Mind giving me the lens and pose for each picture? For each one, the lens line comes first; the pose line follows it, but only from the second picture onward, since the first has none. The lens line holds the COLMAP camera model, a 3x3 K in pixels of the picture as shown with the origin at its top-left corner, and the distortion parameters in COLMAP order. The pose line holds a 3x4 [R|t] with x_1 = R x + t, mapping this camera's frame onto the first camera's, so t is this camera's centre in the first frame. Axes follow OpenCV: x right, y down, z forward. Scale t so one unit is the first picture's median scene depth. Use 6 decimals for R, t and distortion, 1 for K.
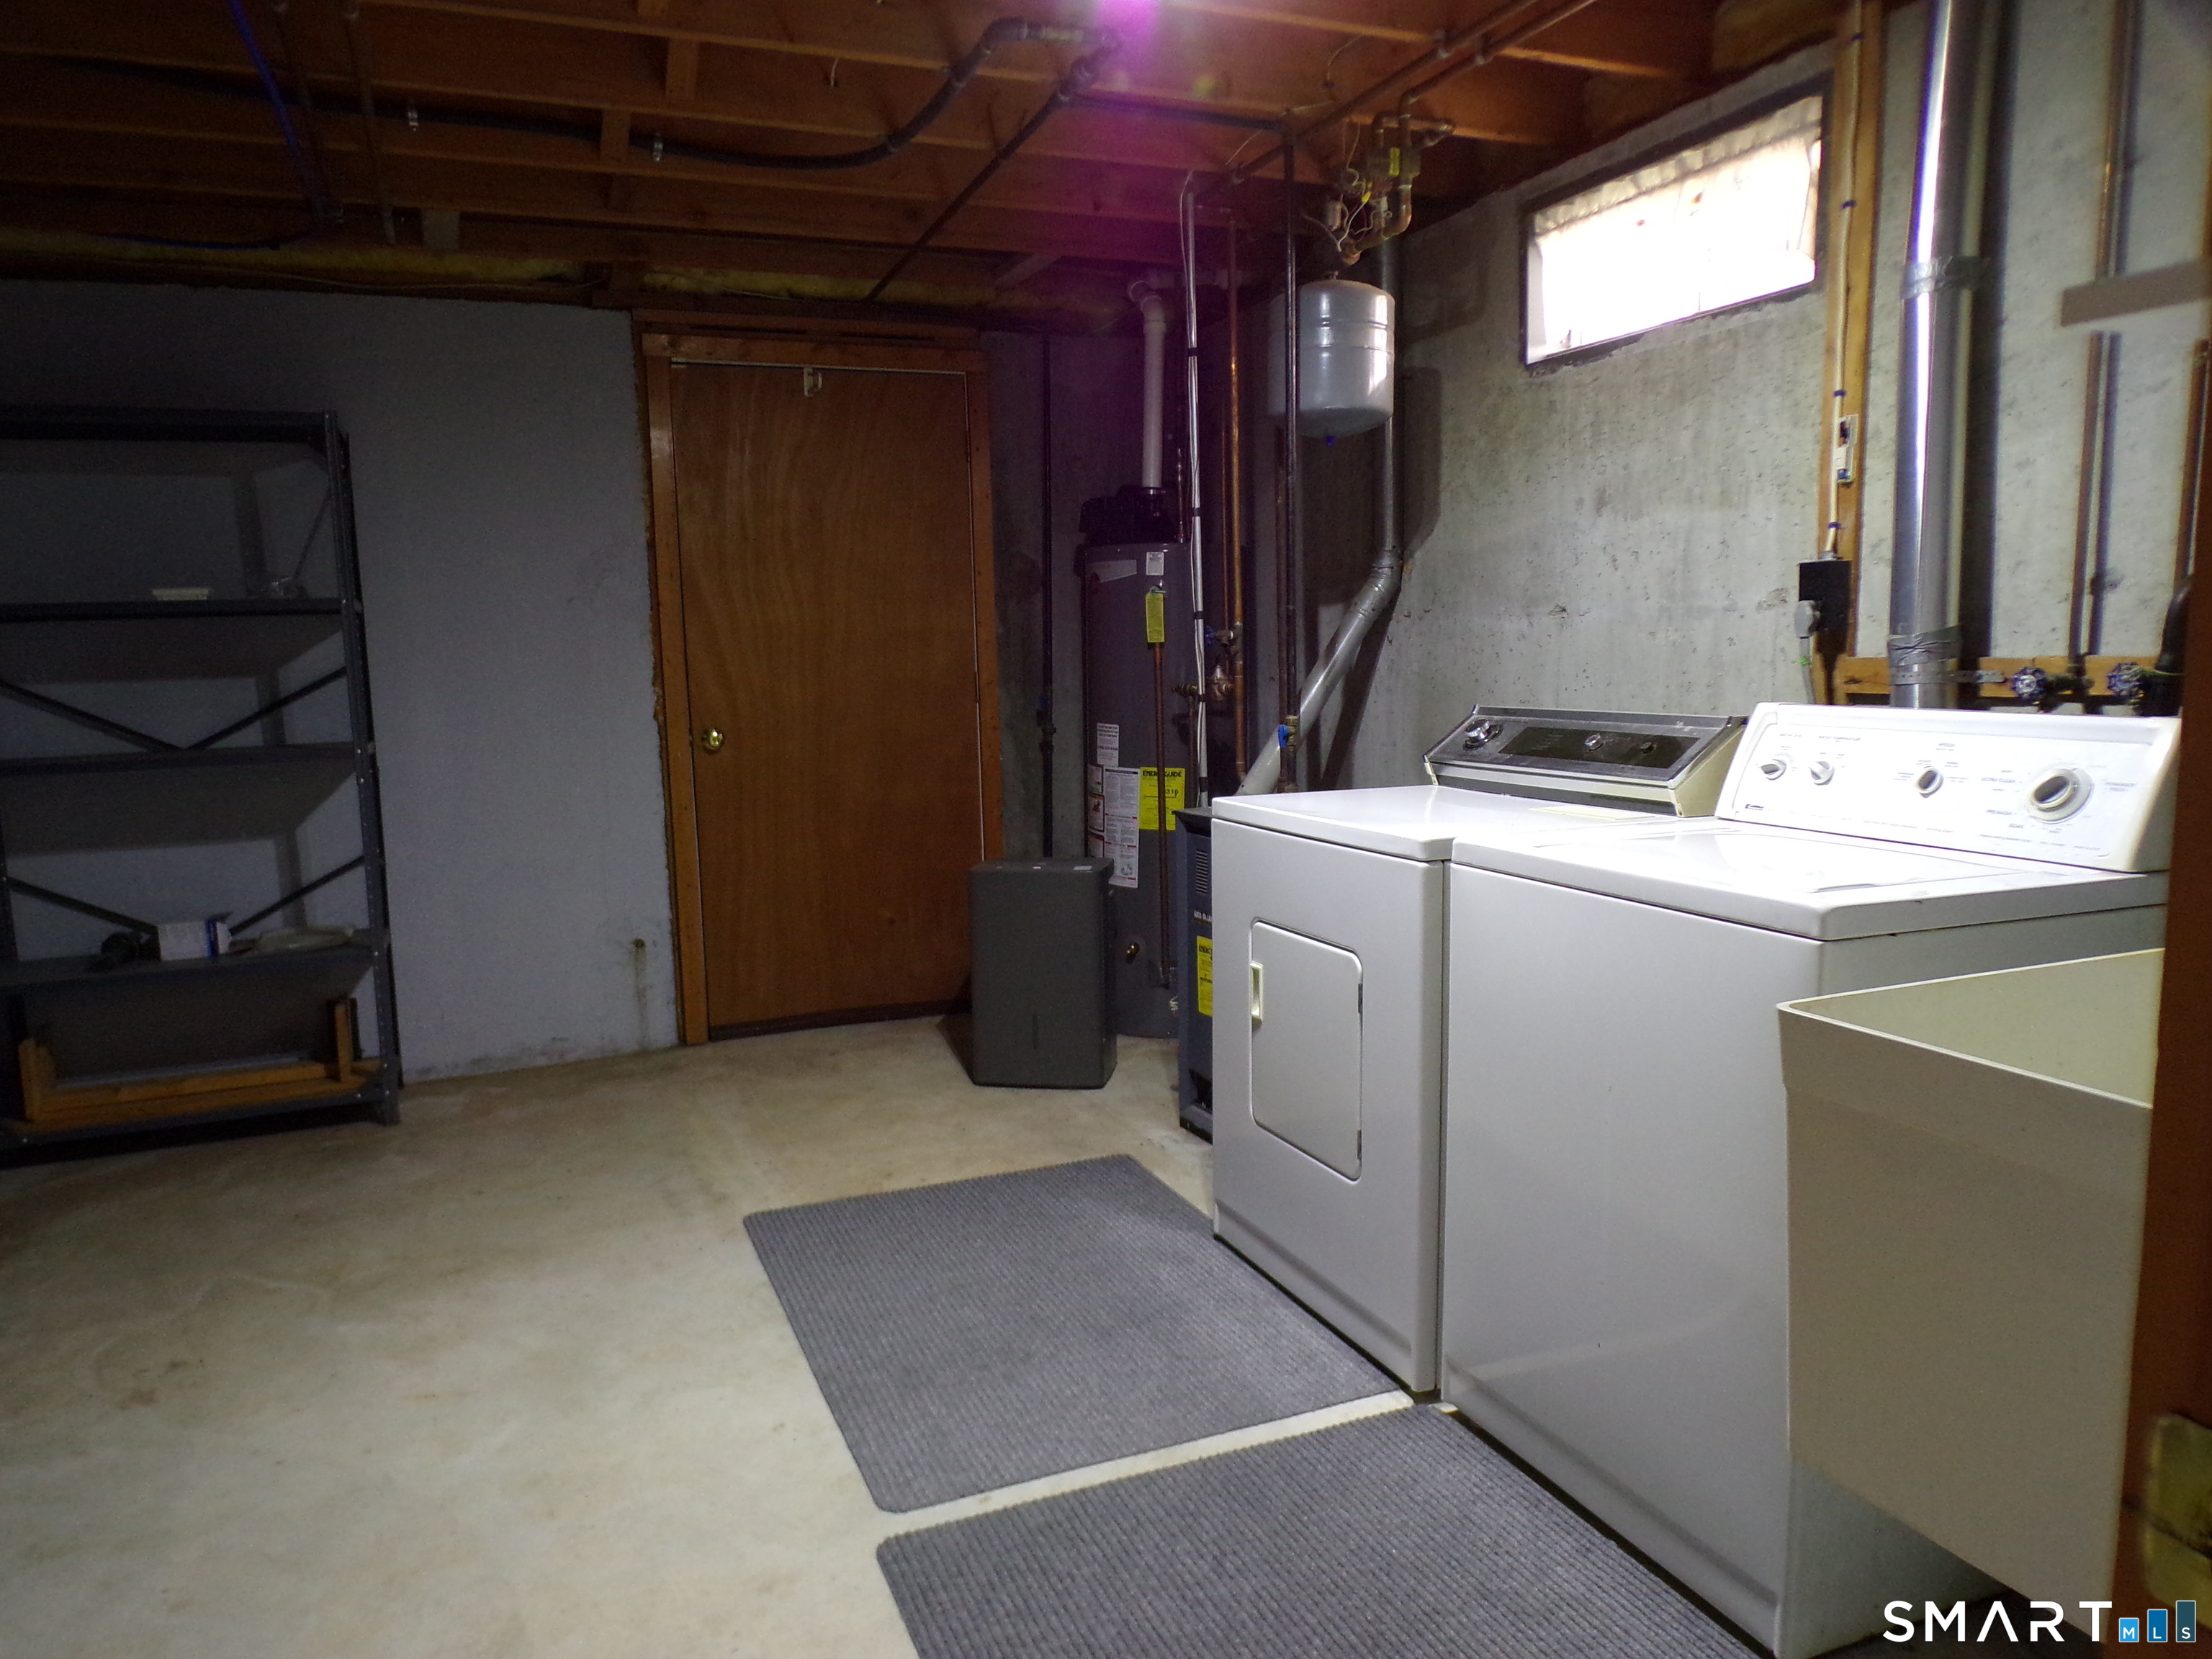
lens RADIAL K [[1466.6, 0, 1106.0], [0, 1466.6, 829.5], [0, 0, 1]] dist [-0.033899, 0.027418]
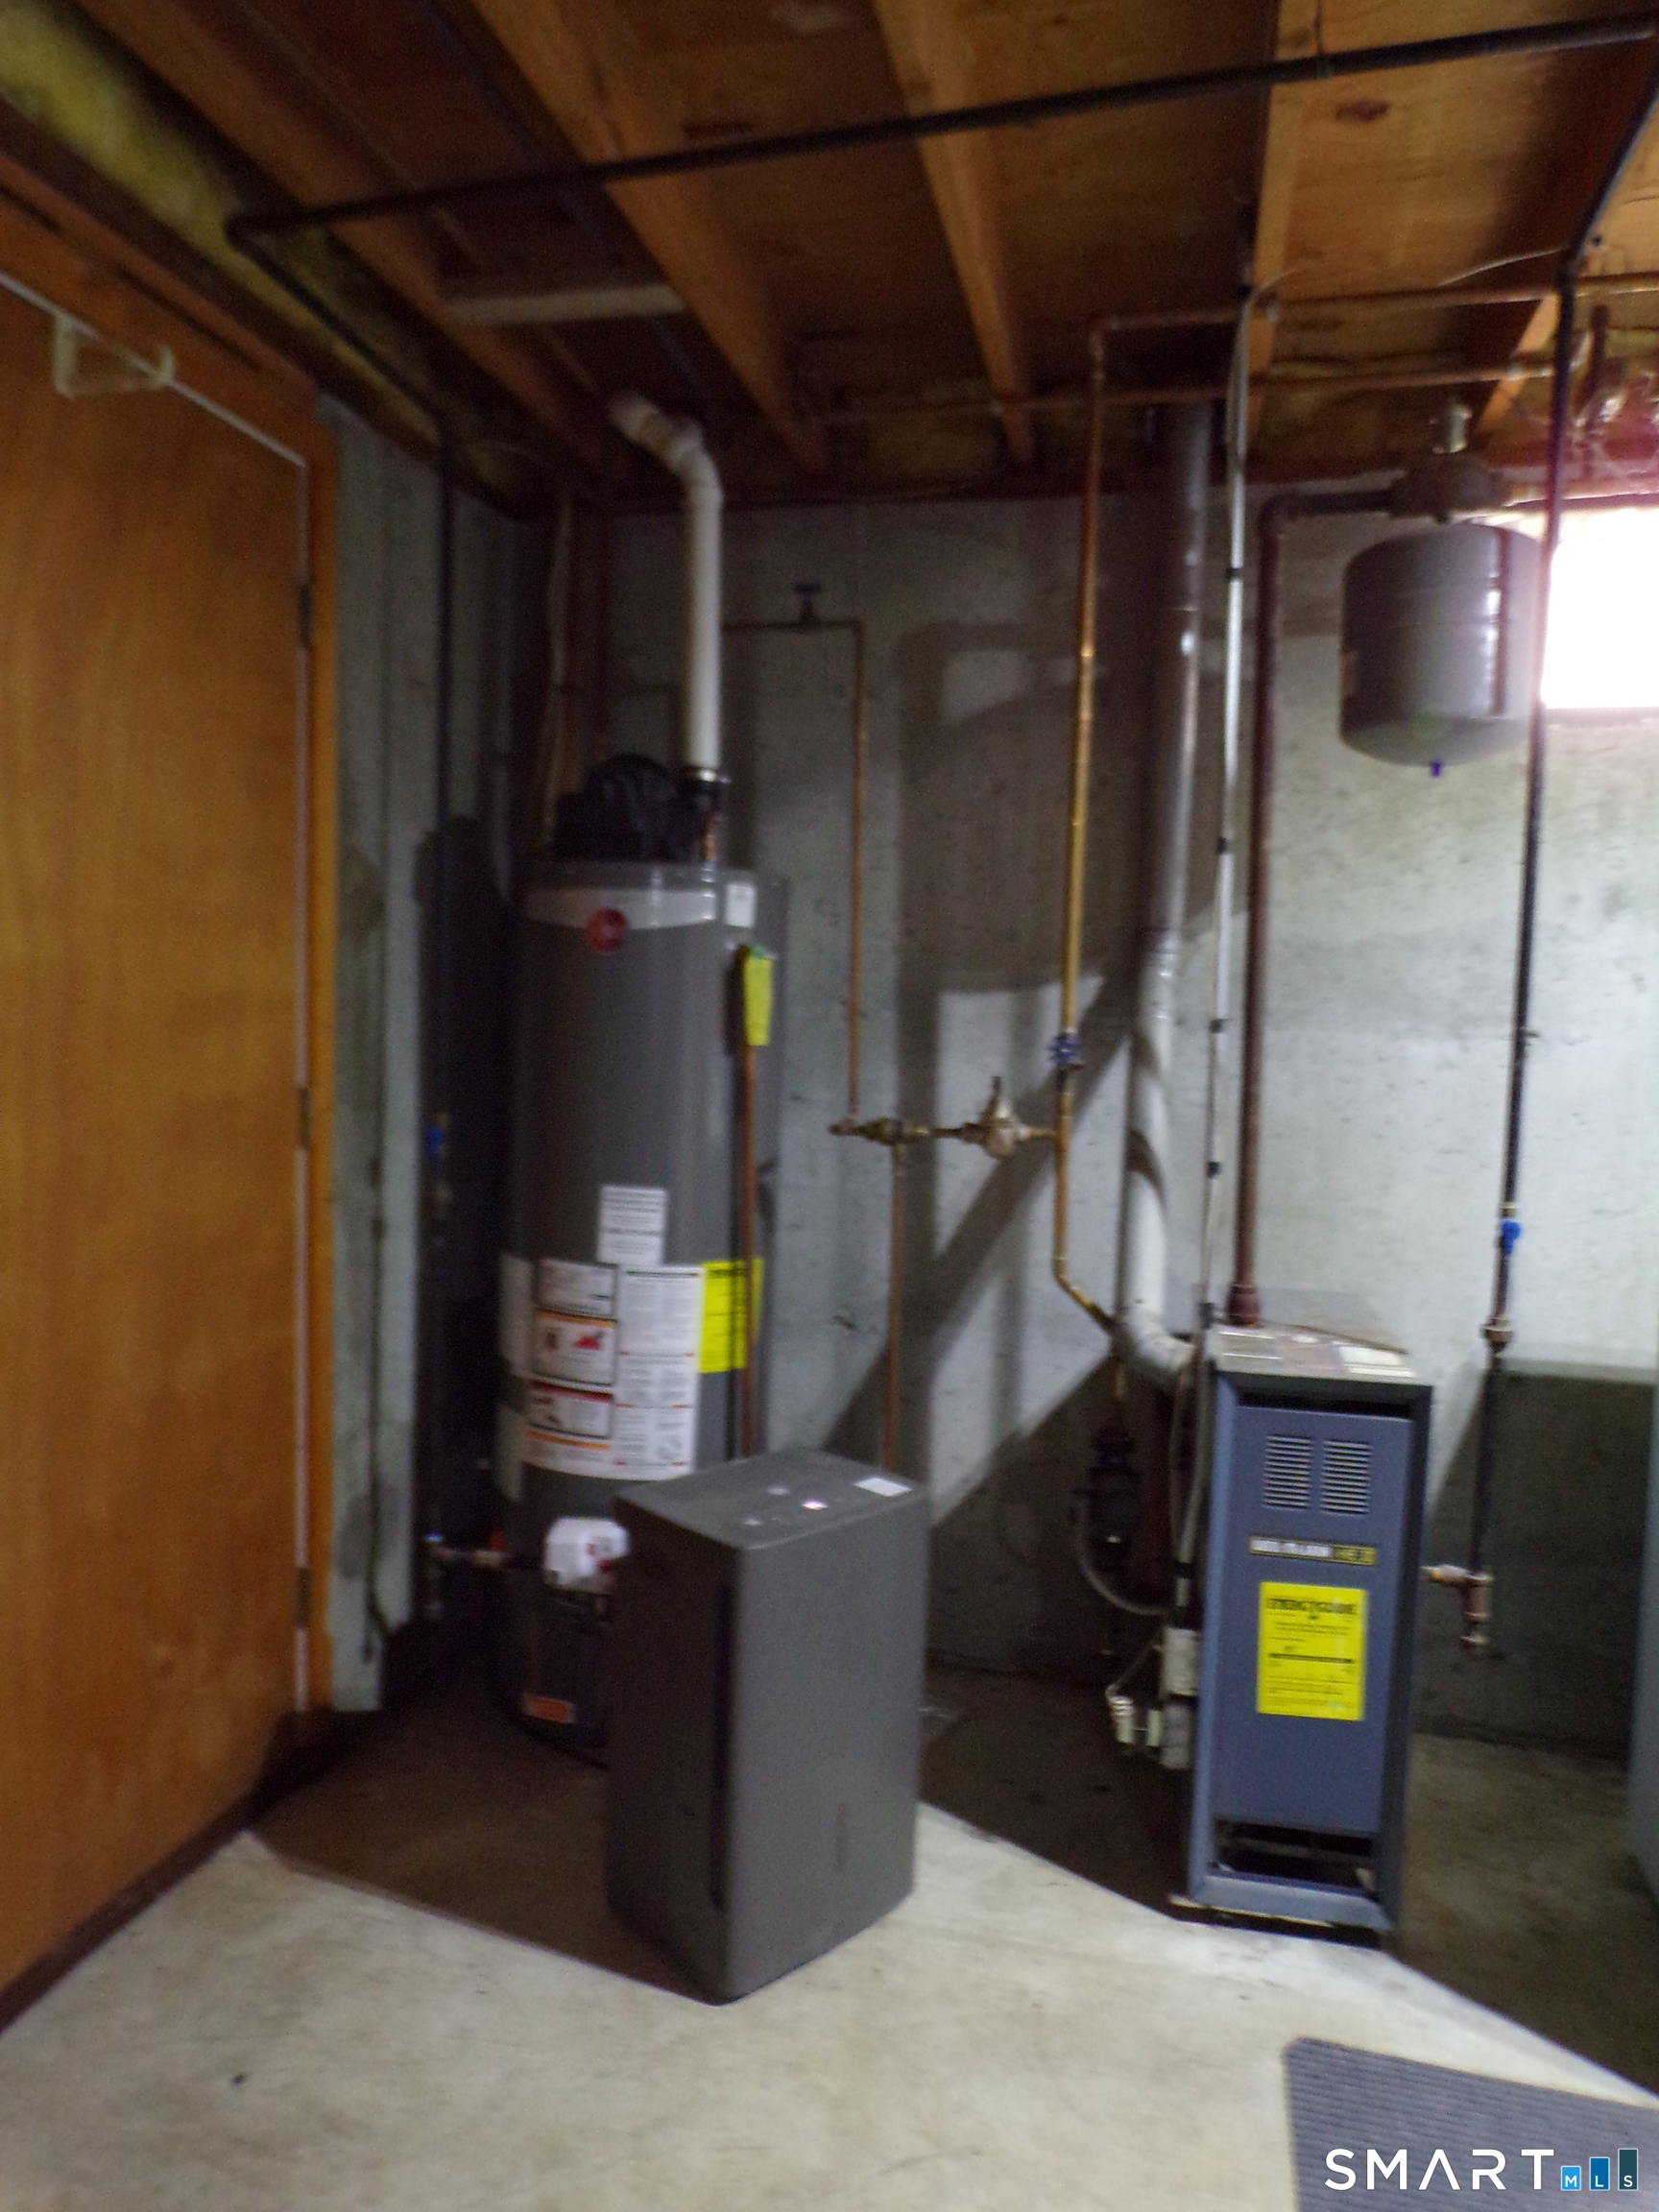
lens RADIAL K [[1466.6, 0, 829.5], [0, 1466.6, 1106.0], [0, 0, 1]] dist [-0.033899, 0.027418]
pose [[0.607883, -0.007400, 0.793992, -0.398297], [0.056136, 0.997855, -0.033678, -0.082213], [-0.792040, 0.065044, 0.606994, 0.632770]]
